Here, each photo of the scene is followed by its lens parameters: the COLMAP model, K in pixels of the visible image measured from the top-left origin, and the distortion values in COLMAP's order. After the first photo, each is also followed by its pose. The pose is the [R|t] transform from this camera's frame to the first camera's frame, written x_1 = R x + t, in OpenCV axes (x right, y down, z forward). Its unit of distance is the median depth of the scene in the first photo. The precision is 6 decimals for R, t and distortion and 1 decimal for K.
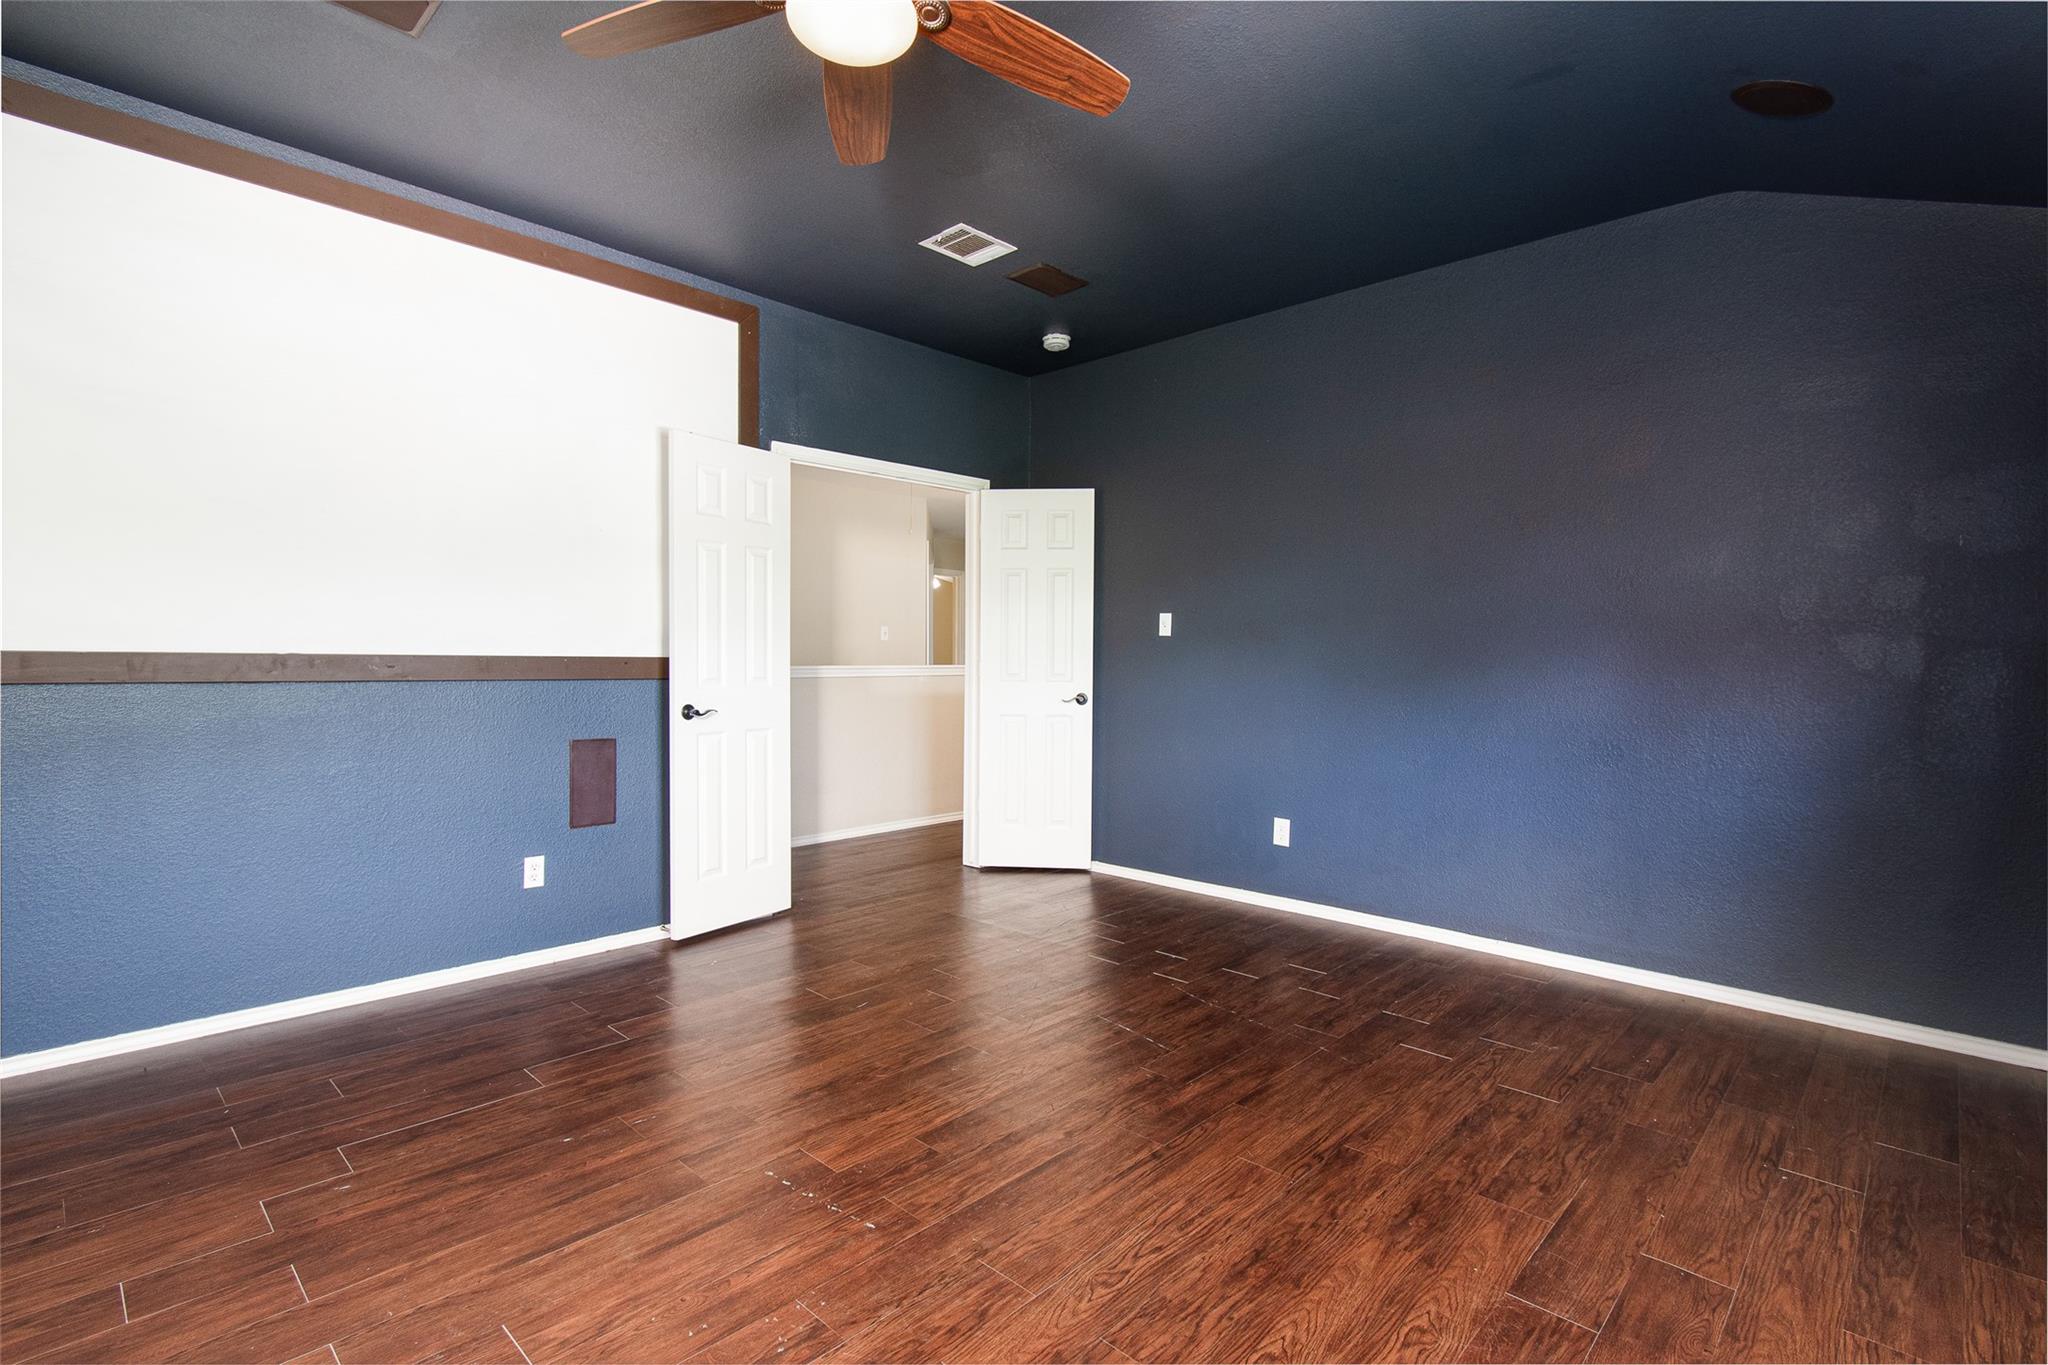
lens RADIAL K [[971.9, 0, 1029.4], [0, 971.9, 681.7], [0, 0, 1]] dist [-0.000241, -0.004788]
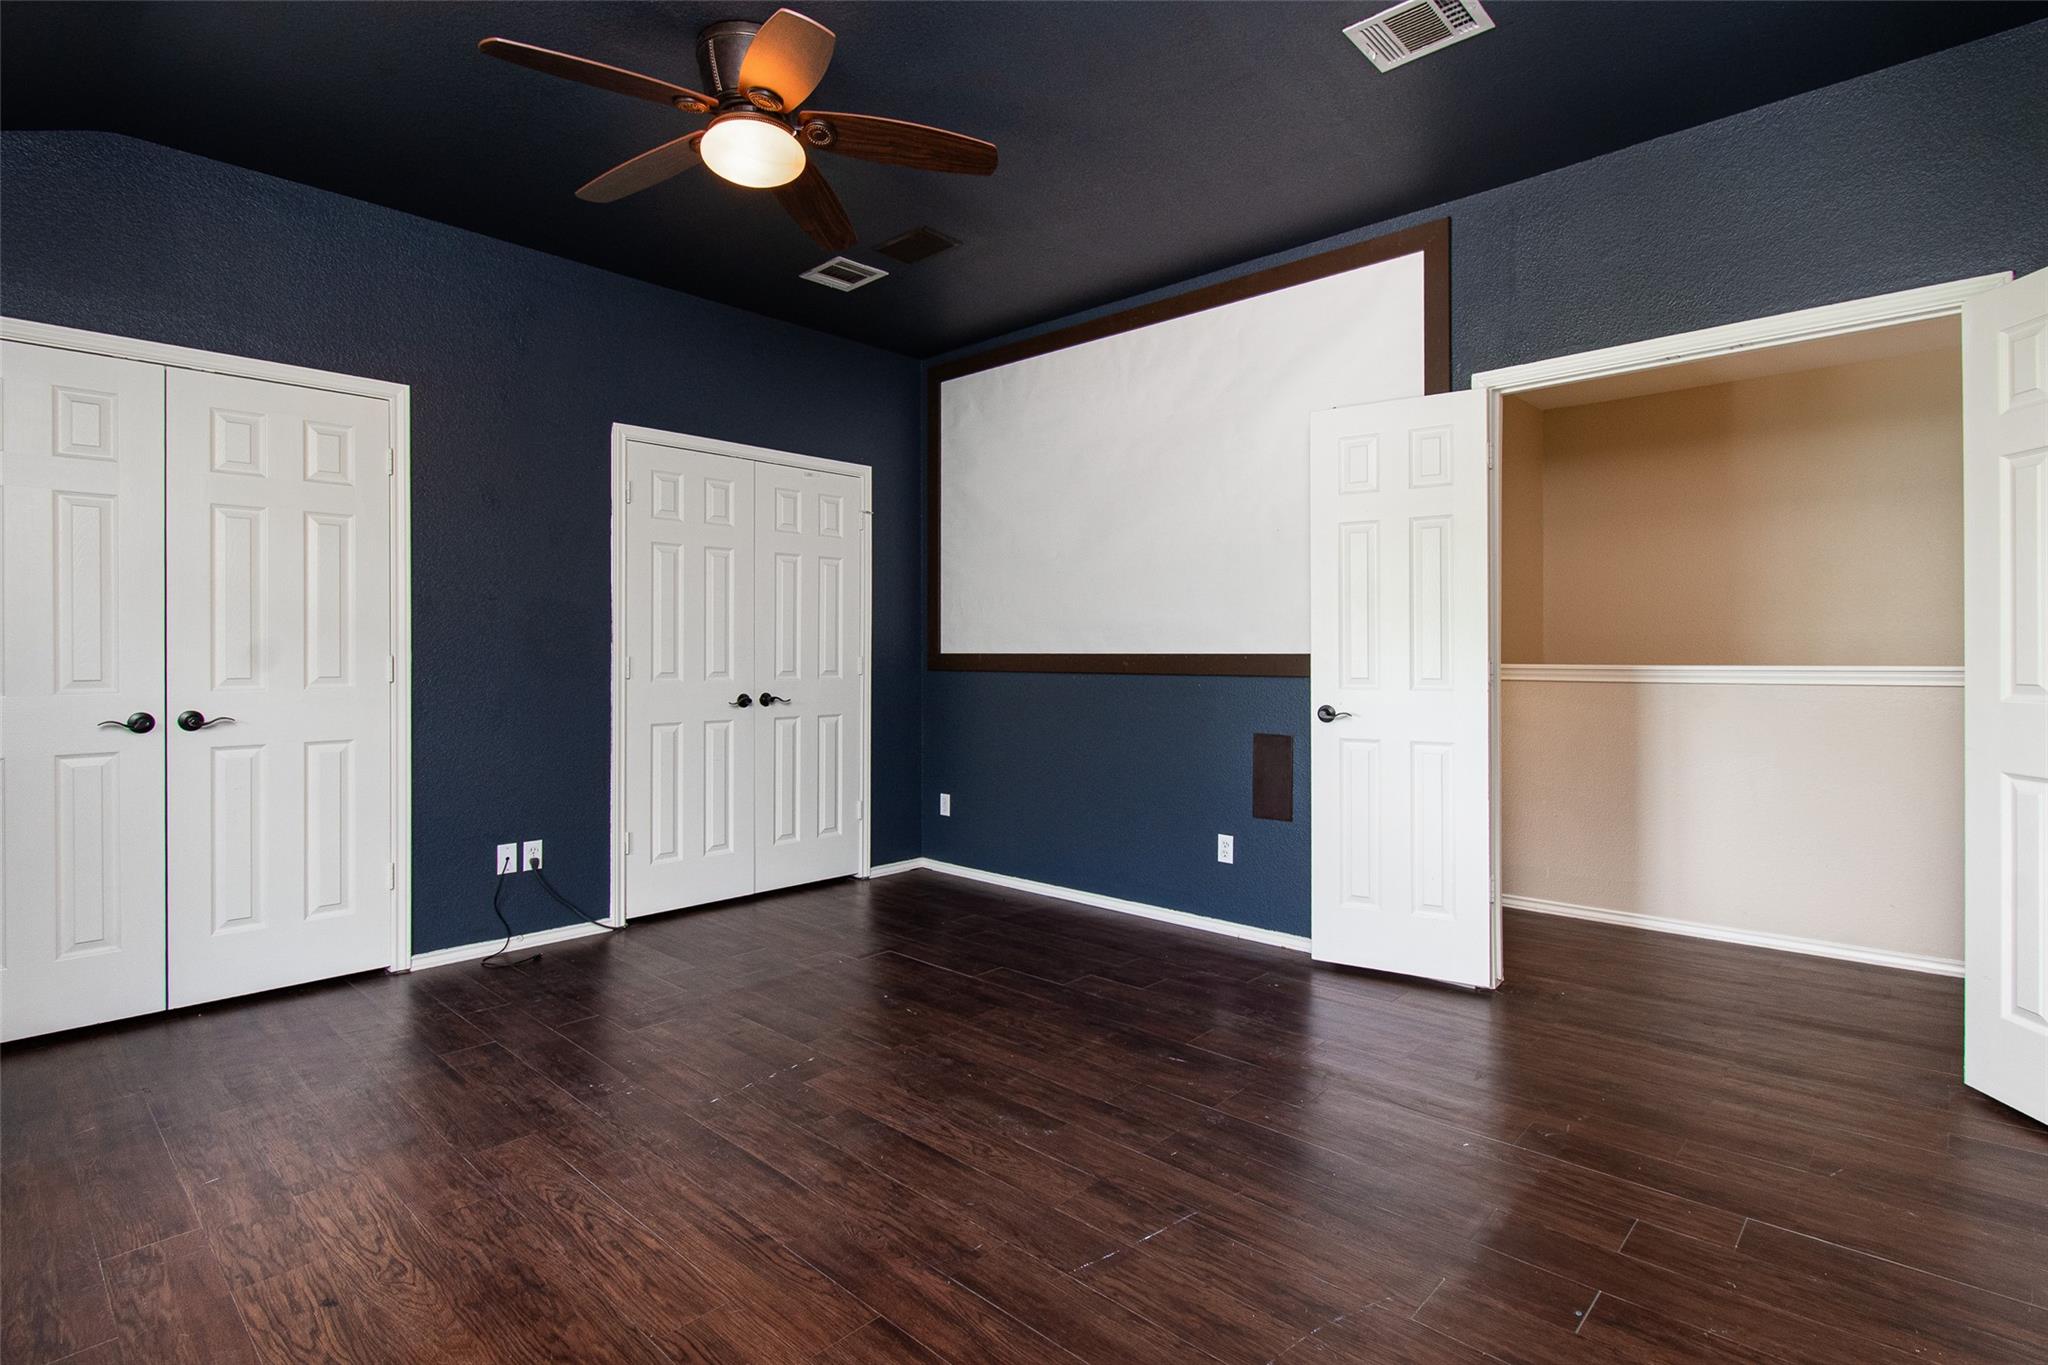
lens RADIAL K [[971.9, 0, 990.4], [0, 971.9, 653.6], [0, 0, 1]] dist [-0.000241, -0.004788]
pose [[0.002646, -0.008456, -0.999961, 0.621145], [-0.020150, 0.999761, -0.008507, -0.012059], [0.999793, 0.020172, 0.002475, 0.750125]]
